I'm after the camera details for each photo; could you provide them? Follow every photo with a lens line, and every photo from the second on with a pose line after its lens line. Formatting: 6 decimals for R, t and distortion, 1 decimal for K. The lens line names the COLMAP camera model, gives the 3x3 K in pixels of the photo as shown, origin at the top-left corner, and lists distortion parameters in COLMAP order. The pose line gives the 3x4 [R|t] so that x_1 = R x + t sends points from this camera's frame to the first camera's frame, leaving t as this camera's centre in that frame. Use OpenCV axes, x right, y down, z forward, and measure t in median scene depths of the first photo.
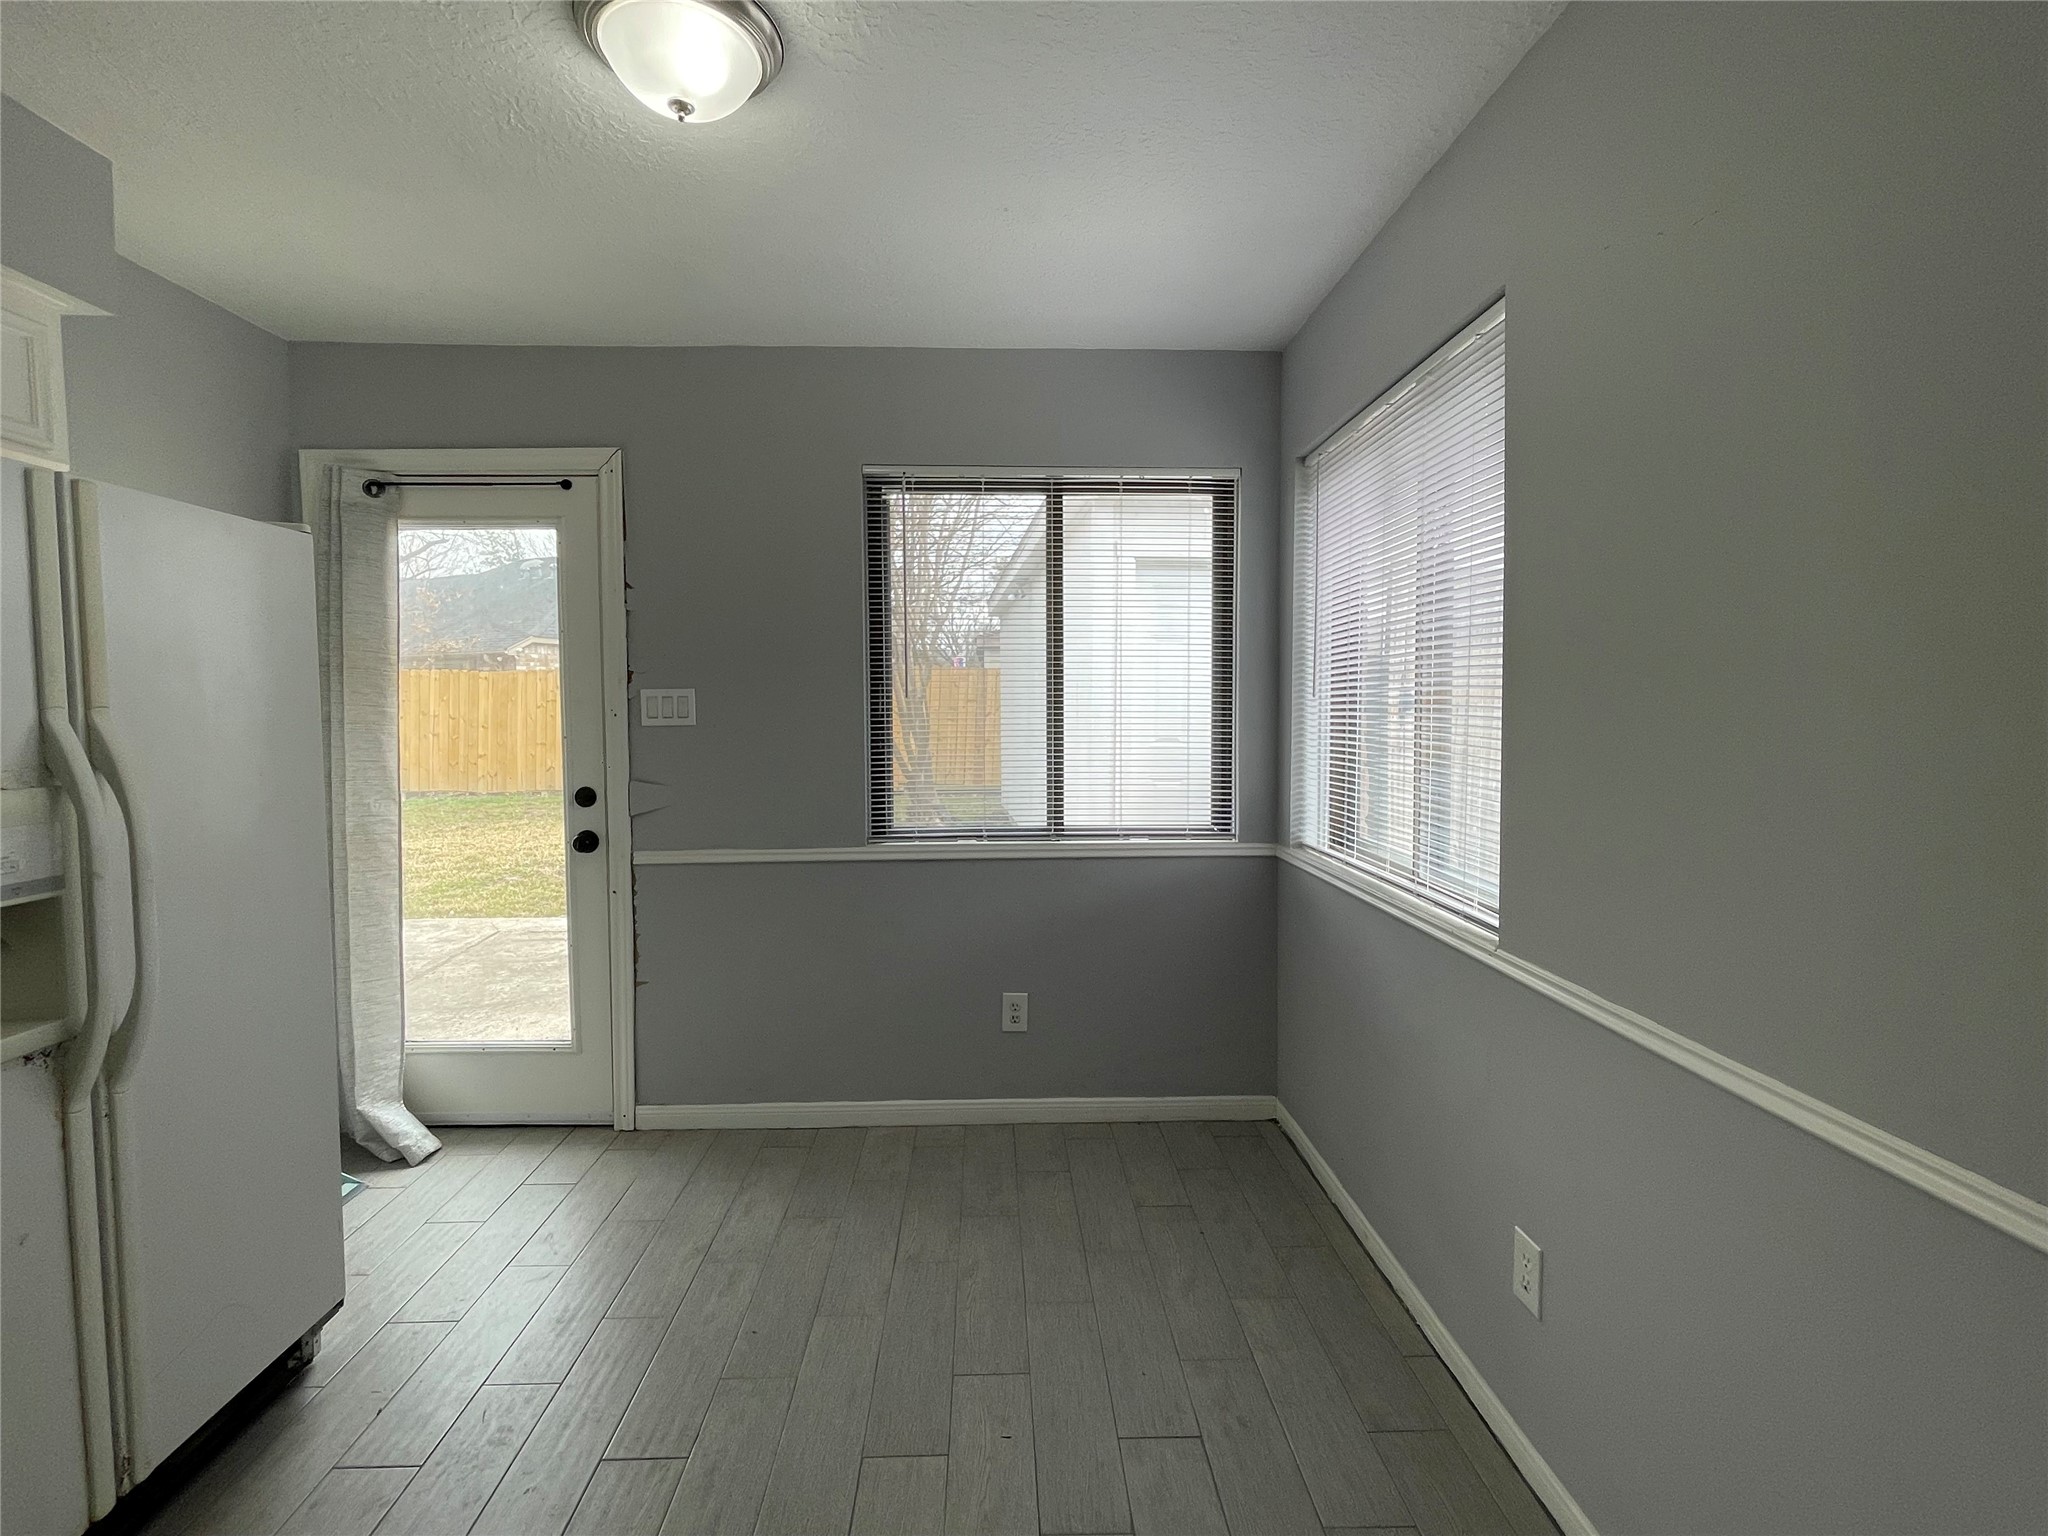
lens RADIAL K [[969.4, 0, 1022.0], [0, 969.4, 757.4], [0, 0, 1]] dist [0.012849, 0.000059]
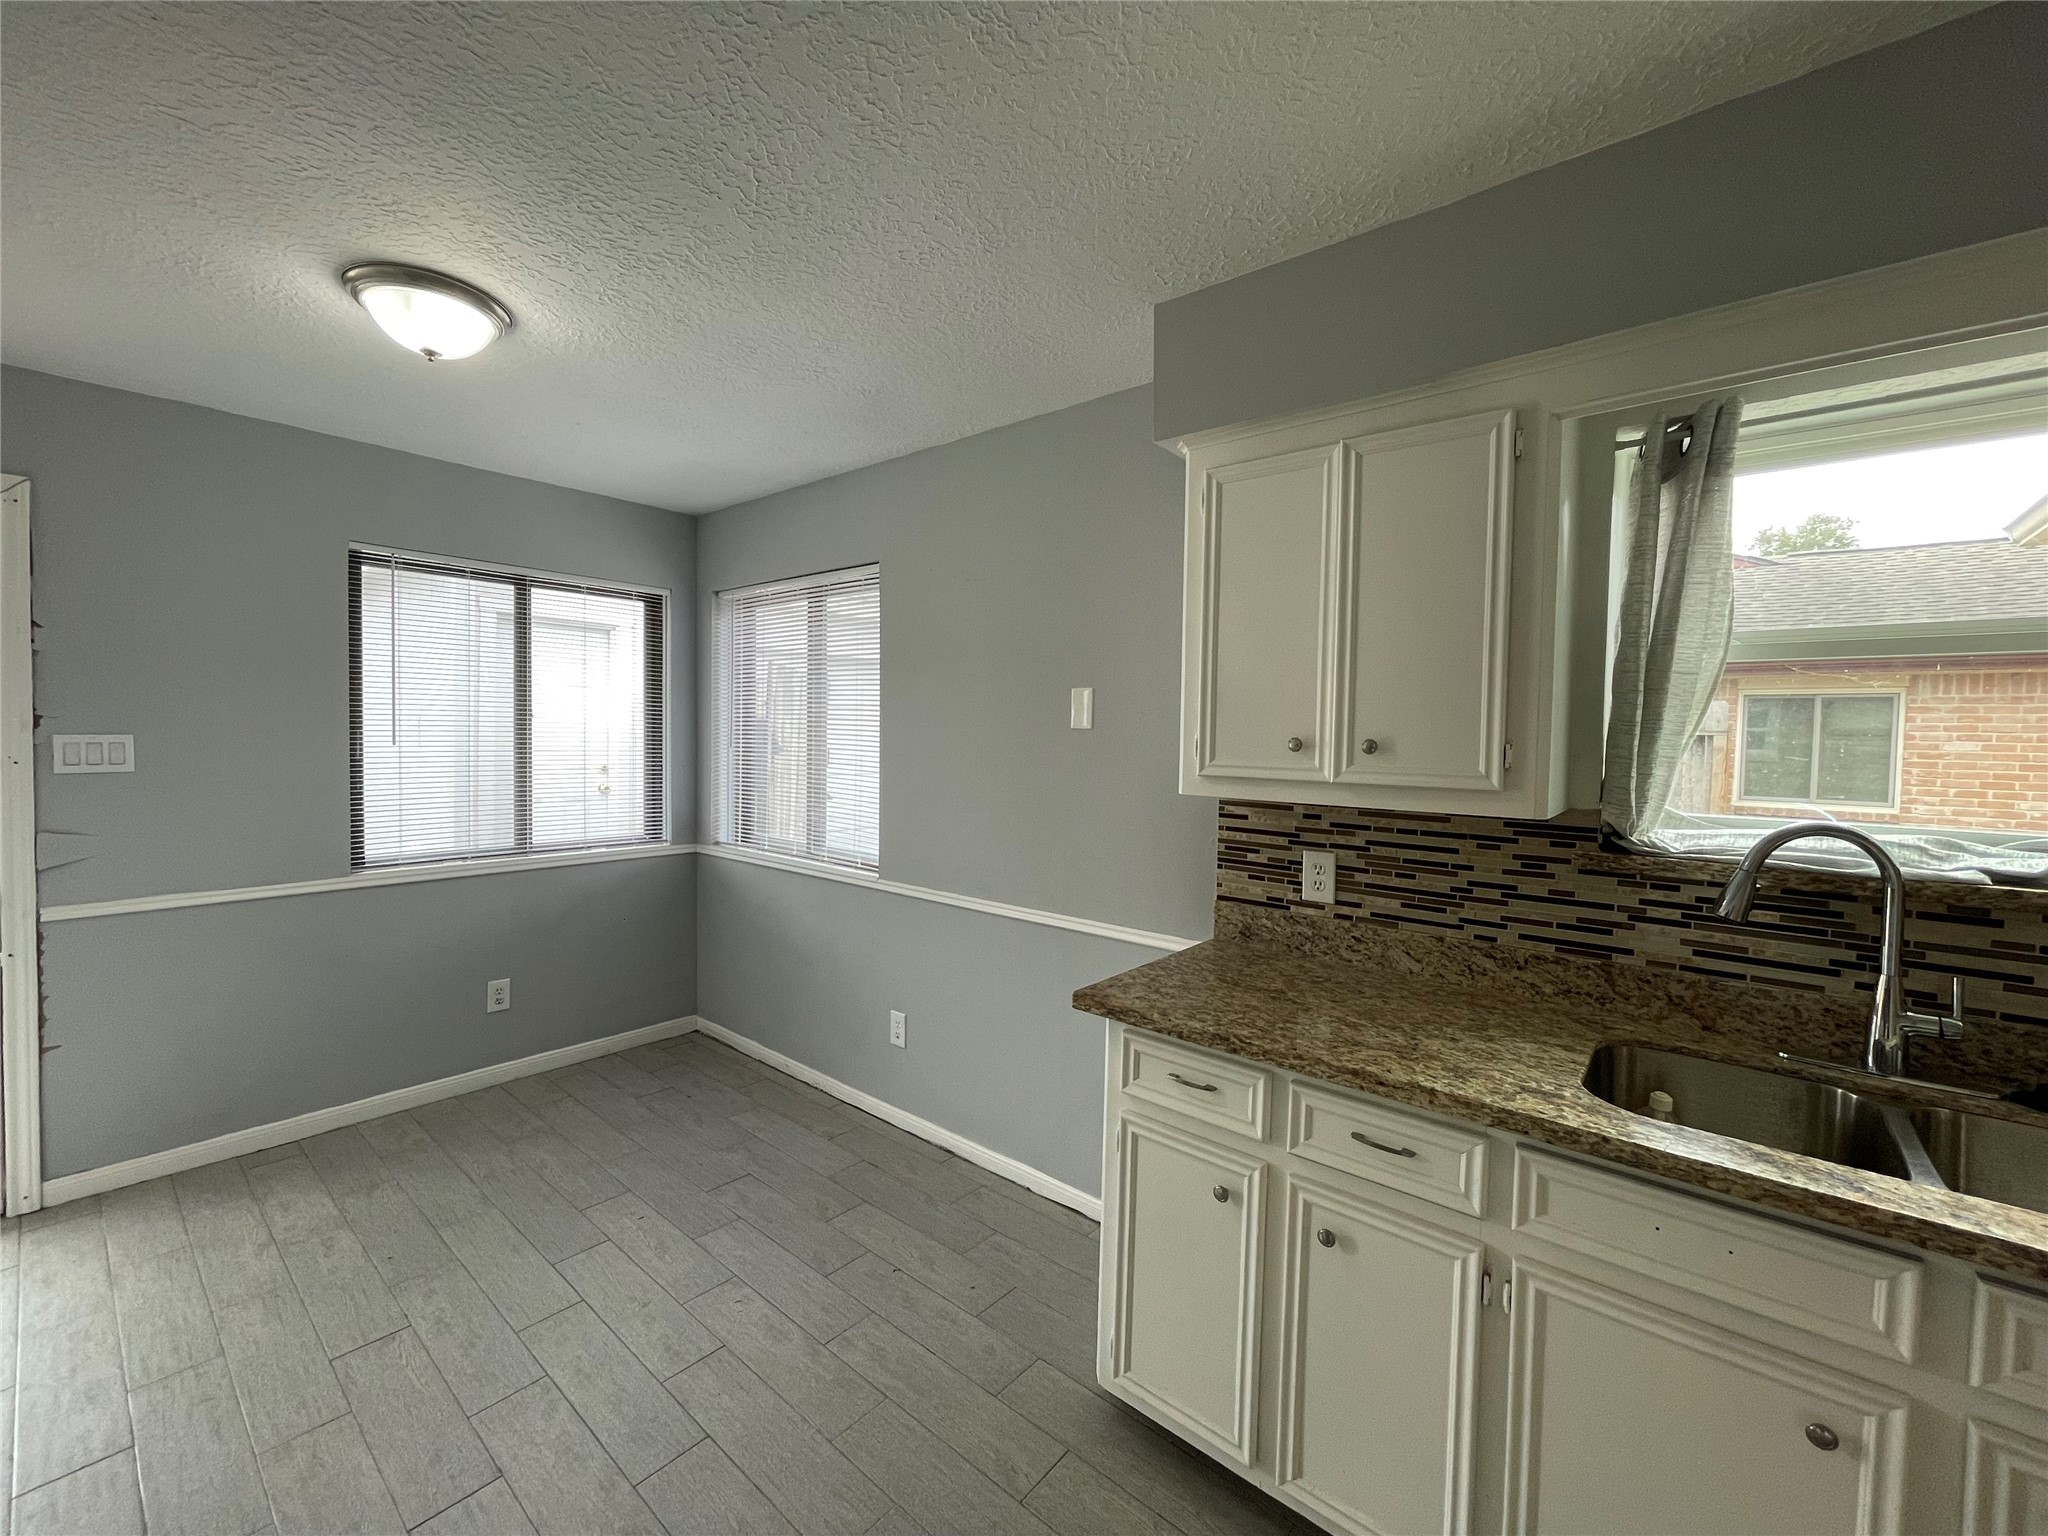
lens RADIAL K [[831.3, 0, 1024.9], [0, 831.3, 759.0], [0, 0, 1]] dist [-0.002589, -0.000520]
pose [[0.667558, -0.007263, 0.744523, -0.352168], [0.021537, 0.999722, -0.009557, -0.018310], [-0.744247, 0.022415, 0.667529, -0.231033]]
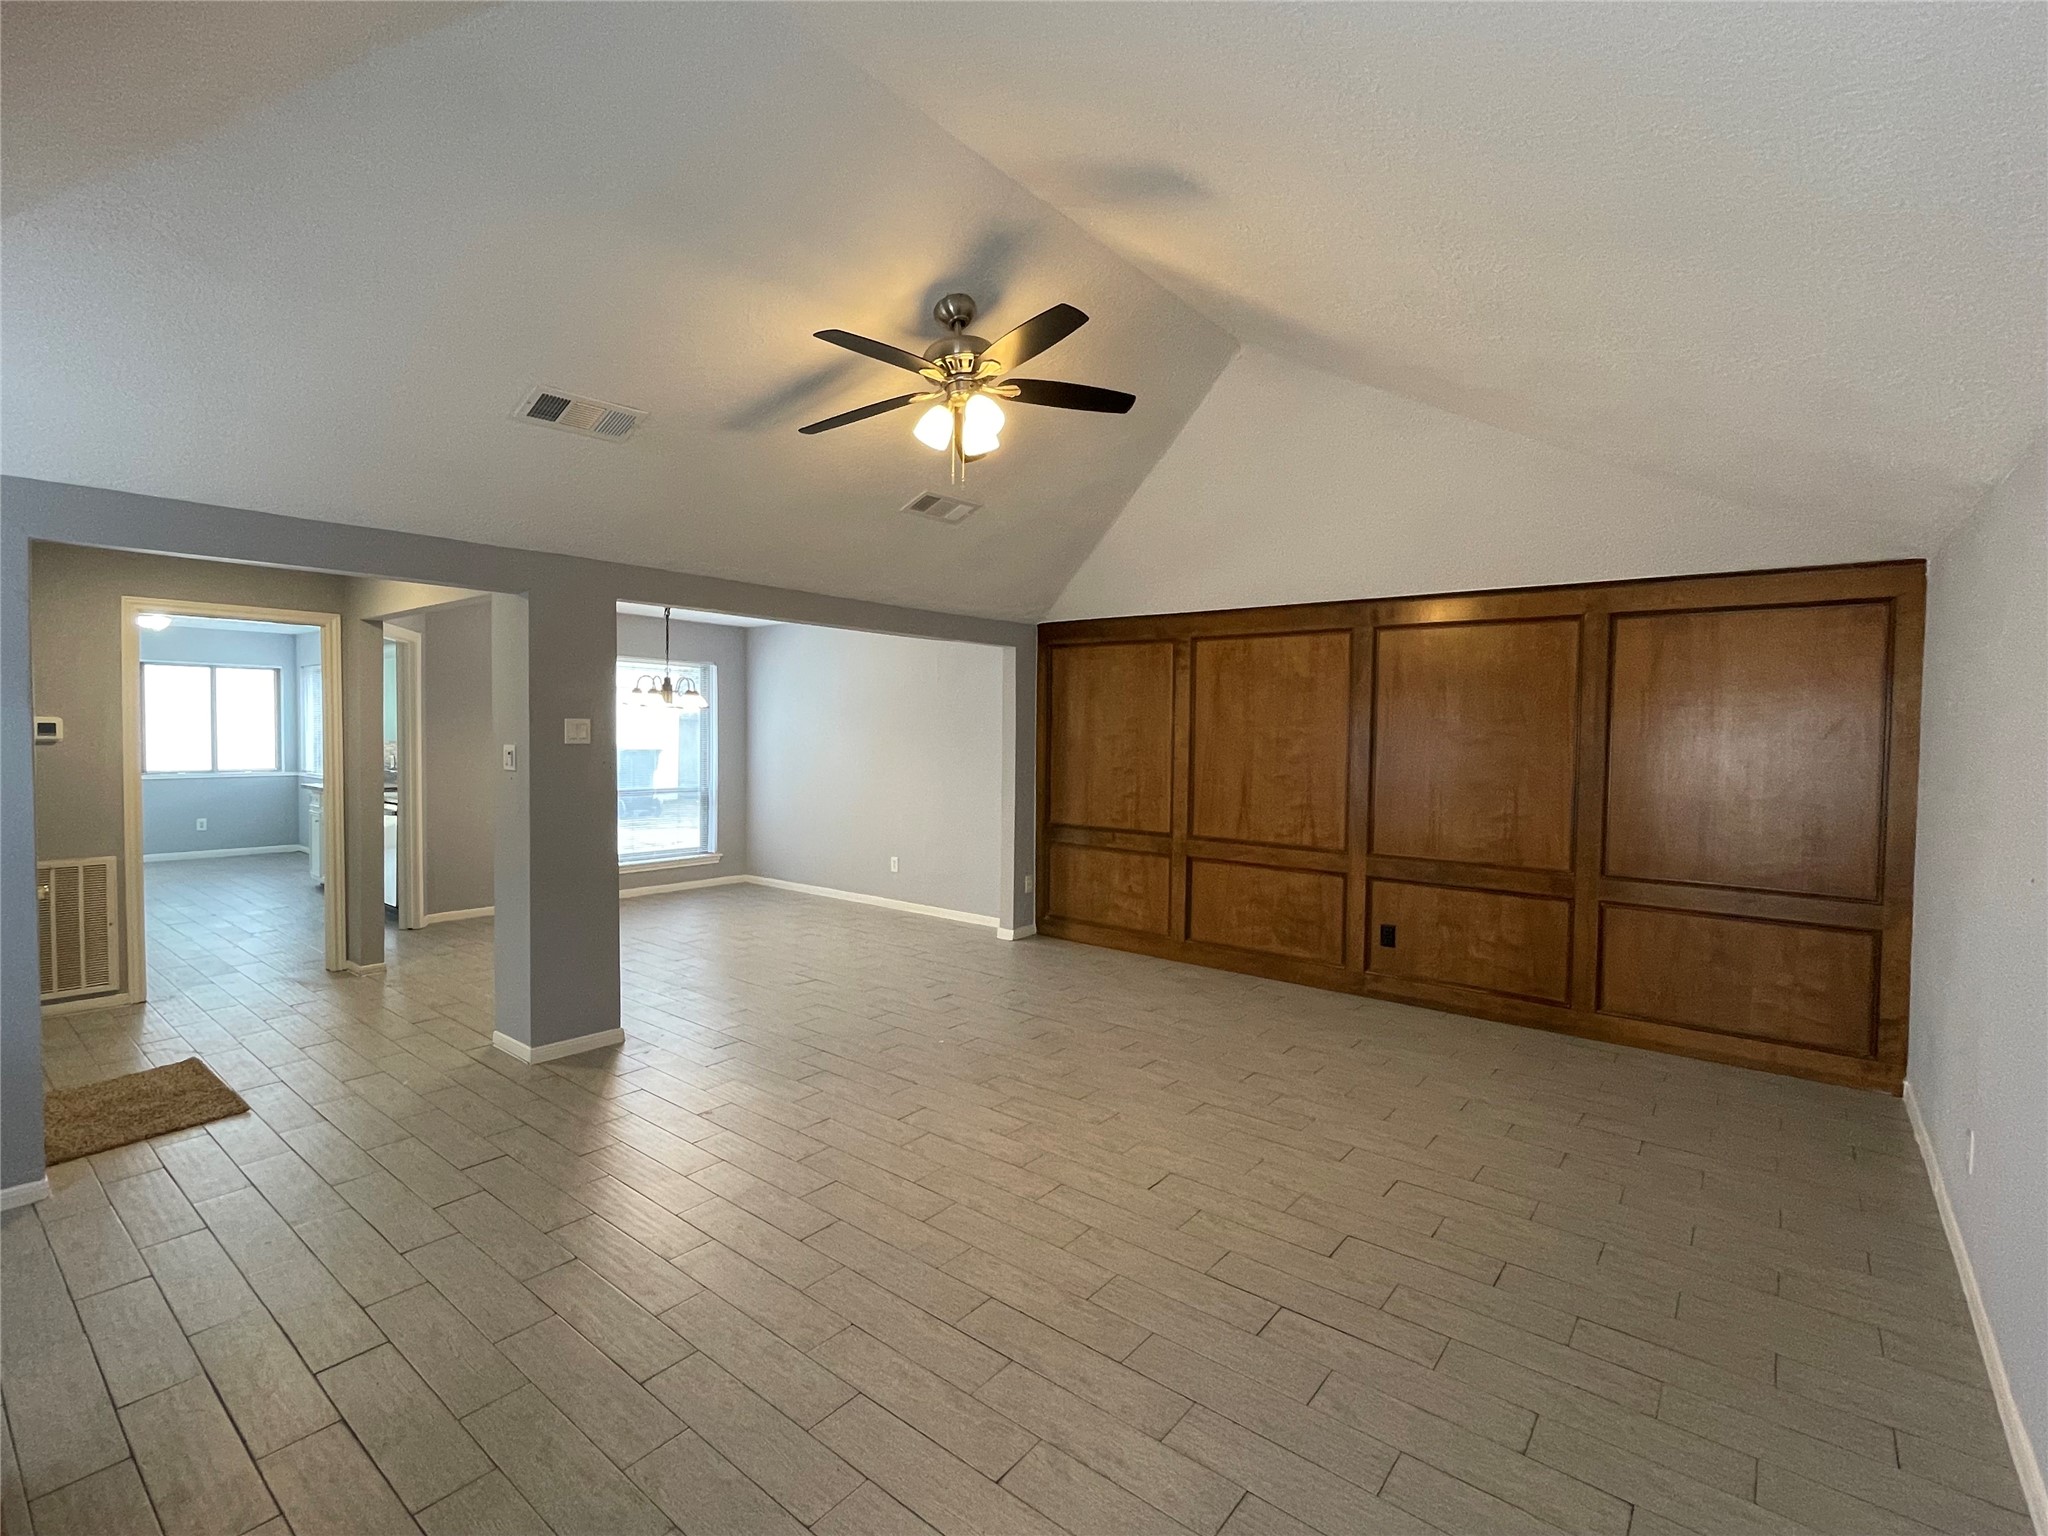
lens RADIAL K [[969.4, 0, 1022.0], [0, 969.4, 757.4], [0, 0, 1]] dist [0.012849, 0.000059]
pose [[0.659675, -0.009213, 0.751495, -0.666426], [0.023226, 0.999697, -0.008133, 0.125590], [-0.751192, 0.022819, 0.659689, -3.310048]]
